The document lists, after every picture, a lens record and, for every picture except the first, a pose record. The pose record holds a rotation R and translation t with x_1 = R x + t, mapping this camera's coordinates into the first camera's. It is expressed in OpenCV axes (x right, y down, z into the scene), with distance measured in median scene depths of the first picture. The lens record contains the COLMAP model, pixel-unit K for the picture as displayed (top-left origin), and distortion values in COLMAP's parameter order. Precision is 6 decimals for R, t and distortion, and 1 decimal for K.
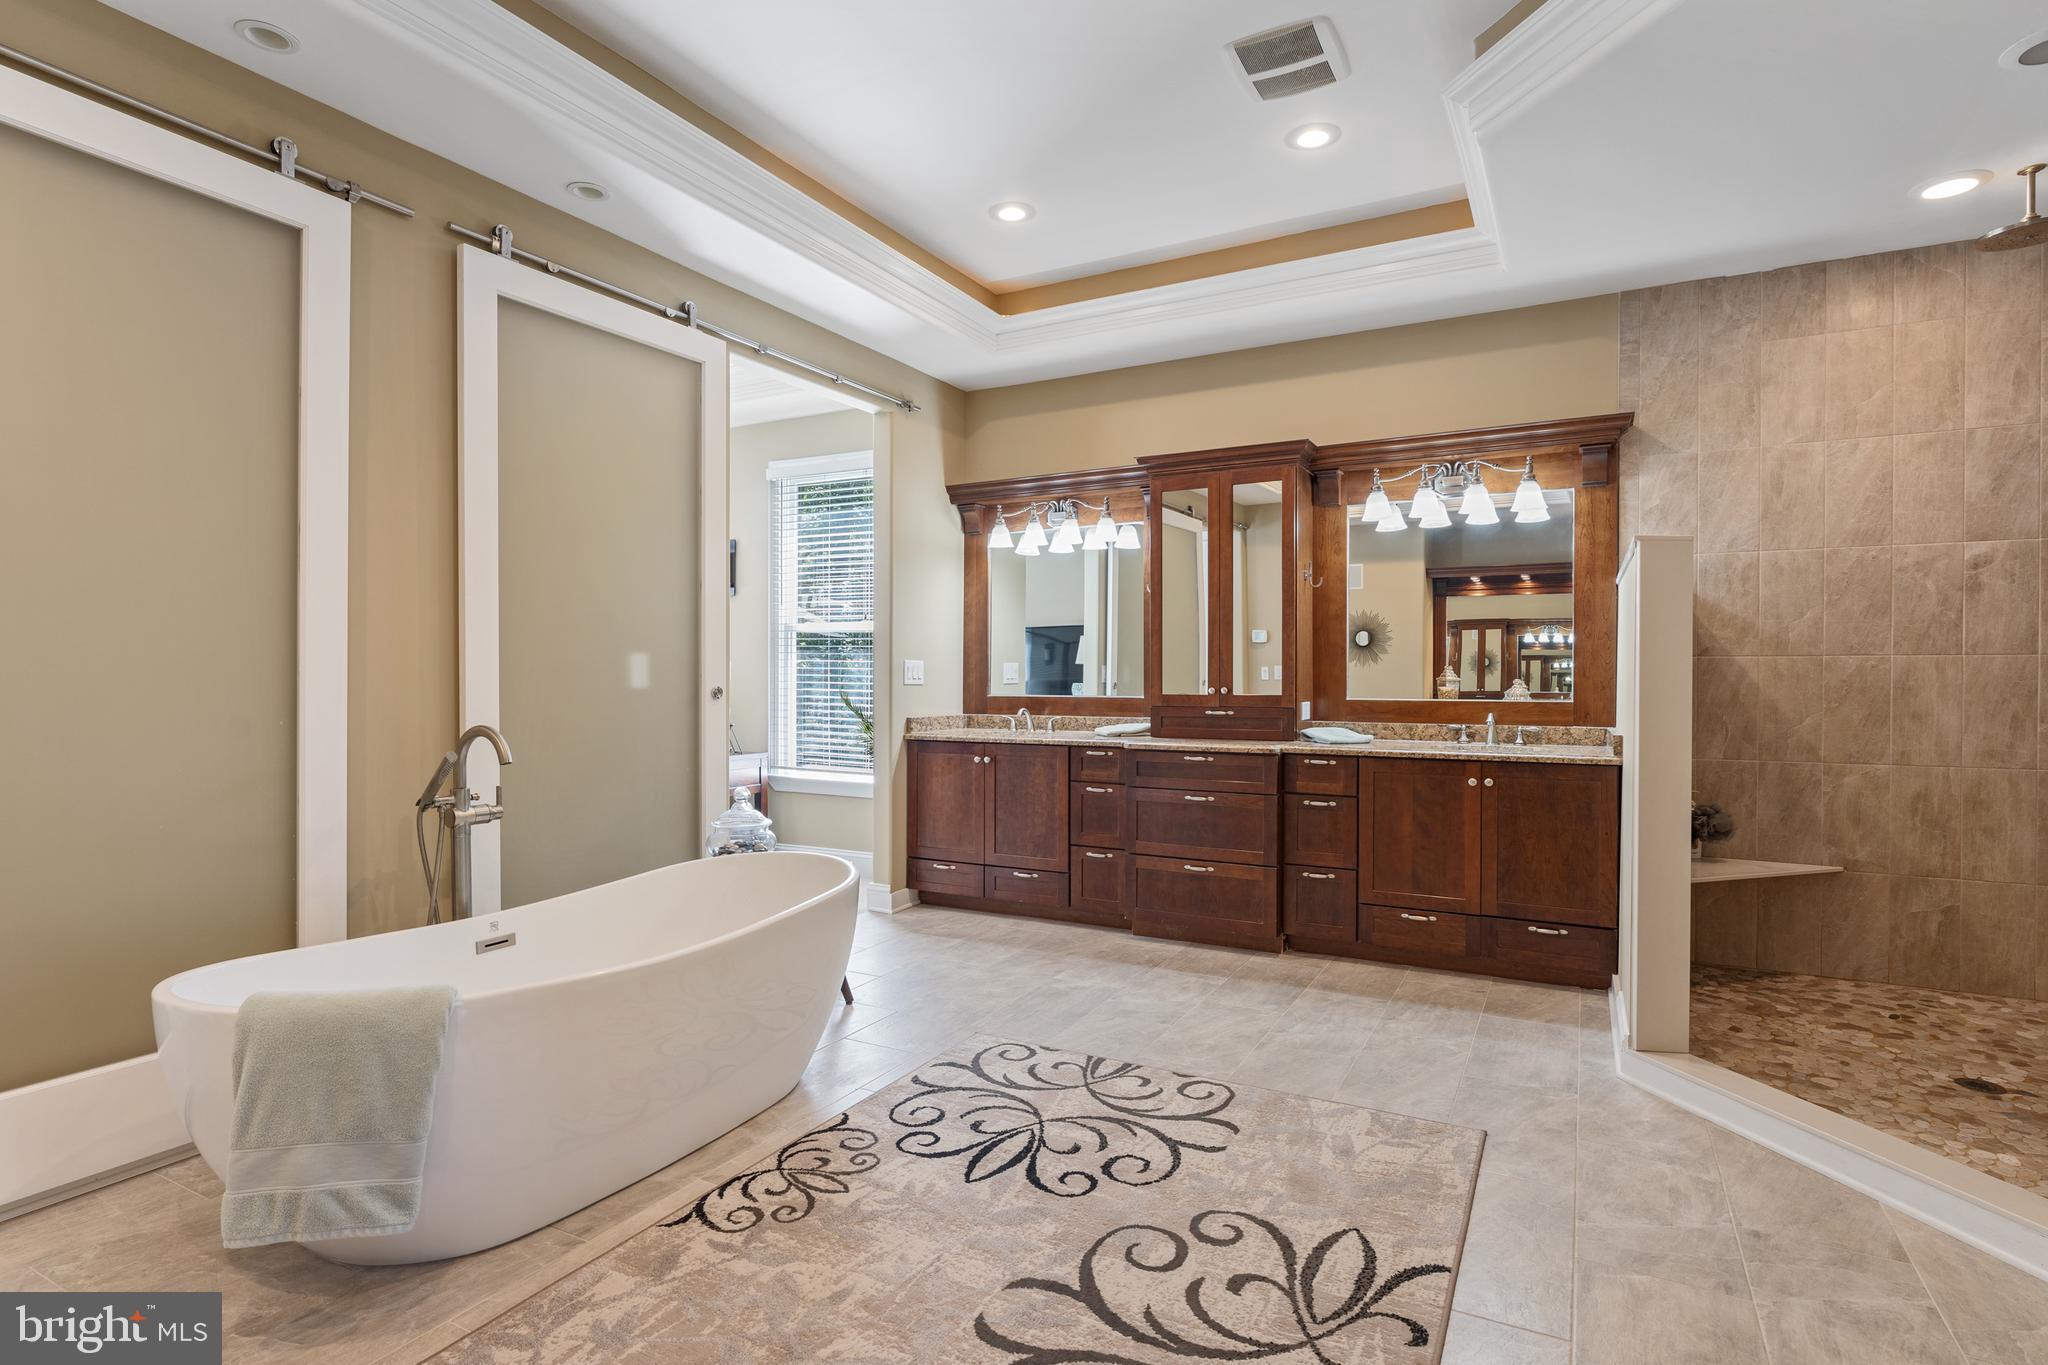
lens RADIAL K [[1026.4, 0, 1023.4], [0, 1026.4, 678.7], [0, 0, 1]] dist [0.002979, 0.000247]
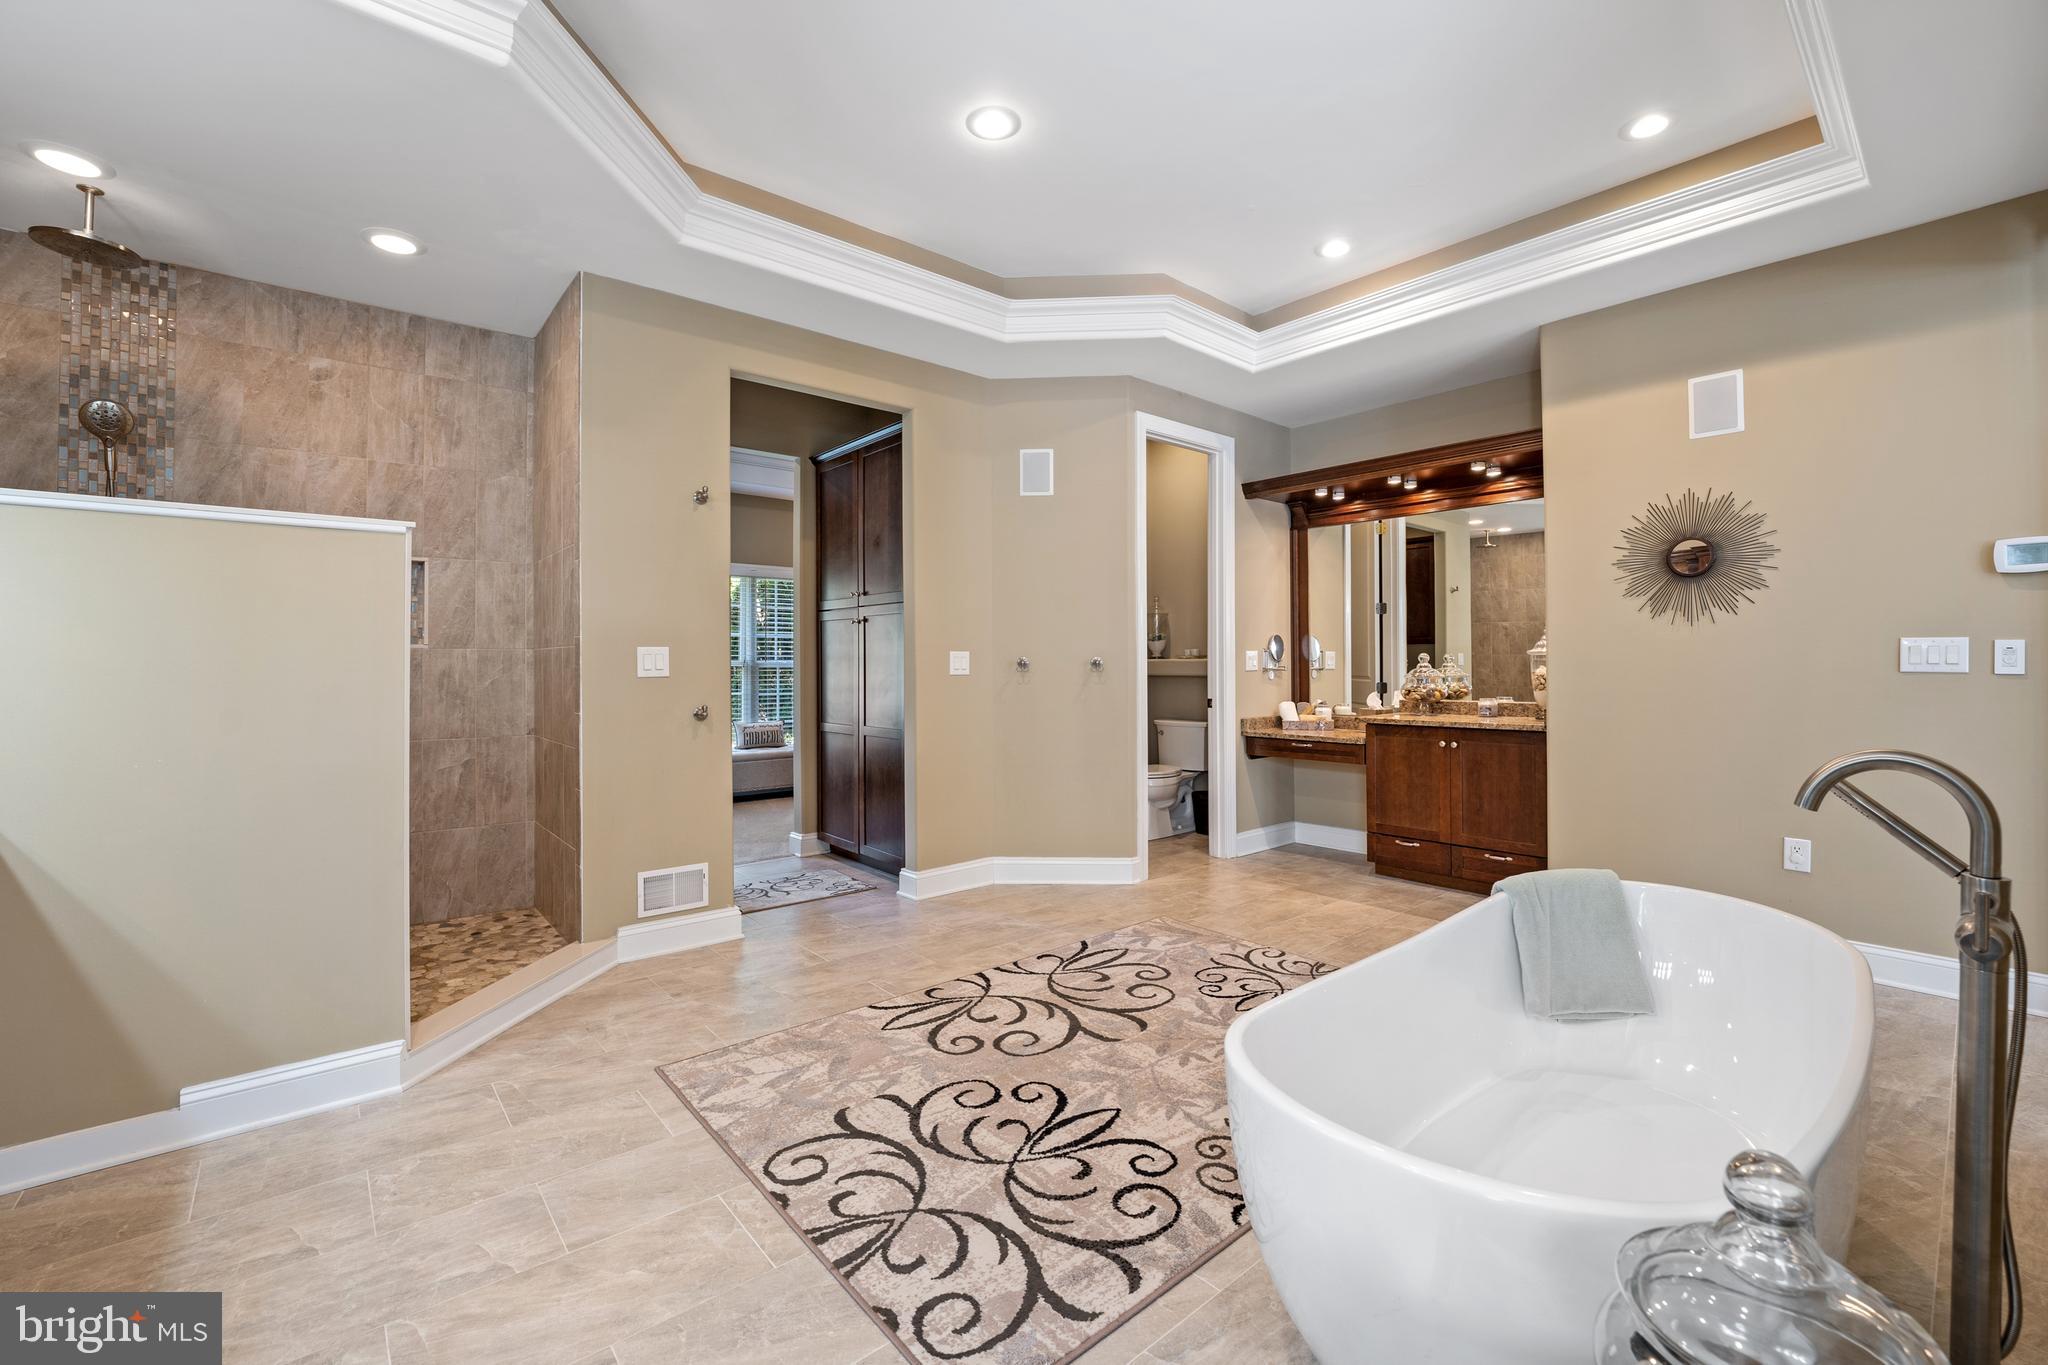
lens RADIAL K [[844.5, 0, 1026.6], [0, 844.5, 664.2], [0, 0, 1]] dist [-0.014346, 0.000209]
pose [[-0.936322, 0.001141, 0.351142, -0.260962], [0.002216, 0.999994, 0.002658, -0.005829], [-0.351137, 0.003267, -0.936319, 1.737618]]
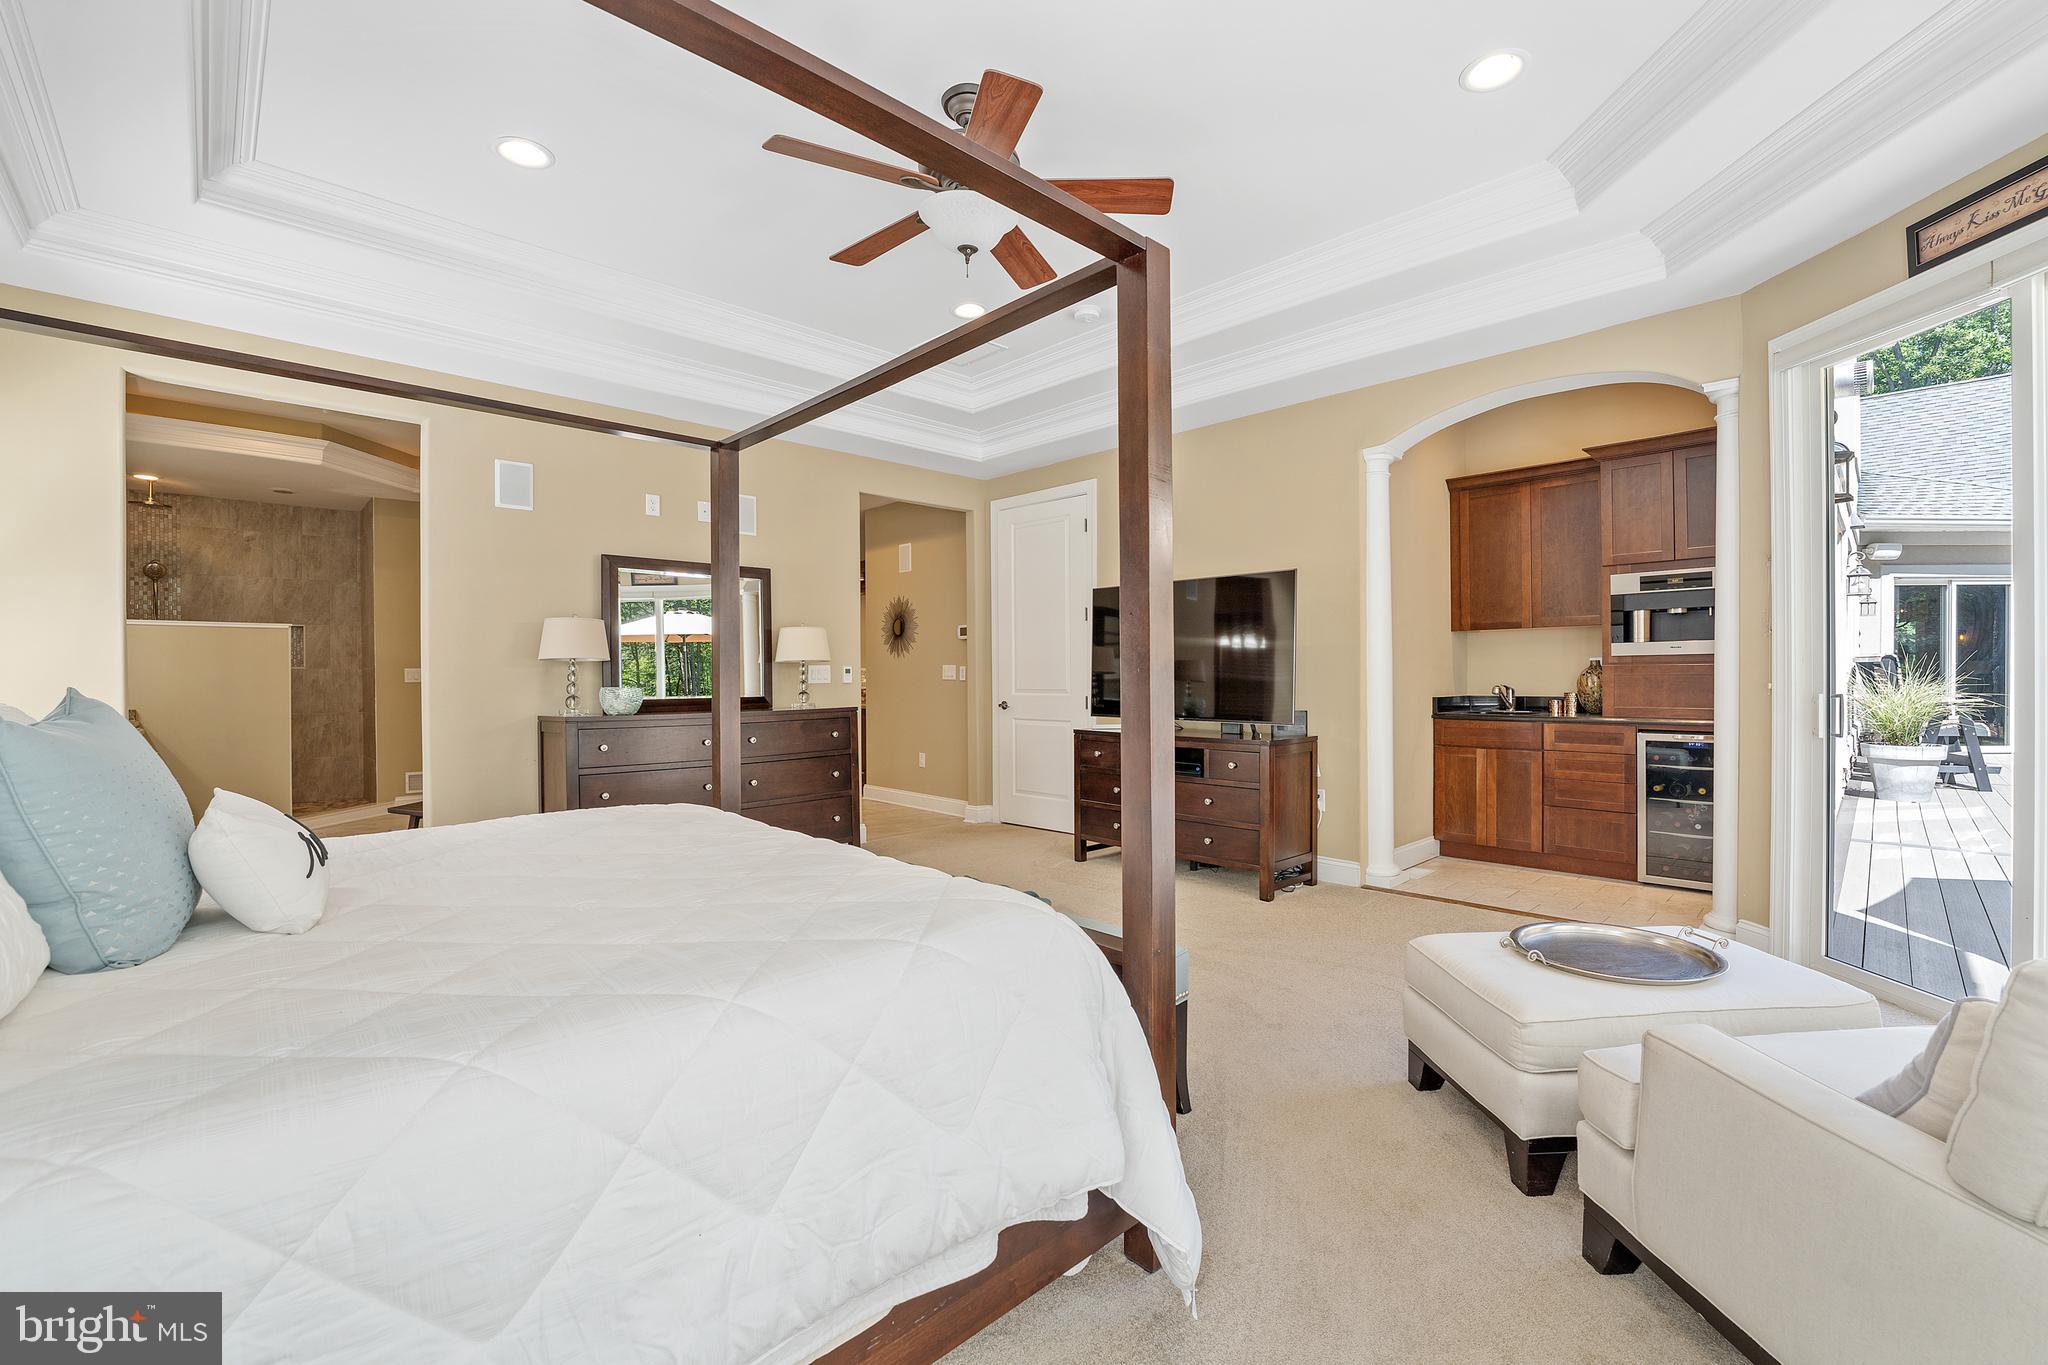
lens RADIAL K [[844.5, 0, 1019.5], [0, 844.5, 687.2], [0, 0, 1]] dist [-0.014346, 0.000209]
pose [[-0.954607, -0.003784, 0.297845, -1.583864], [0.002290, 0.999797, 0.020039, -0.016433], [-0.297861, 0.019812, -0.954404, 2.523172]]
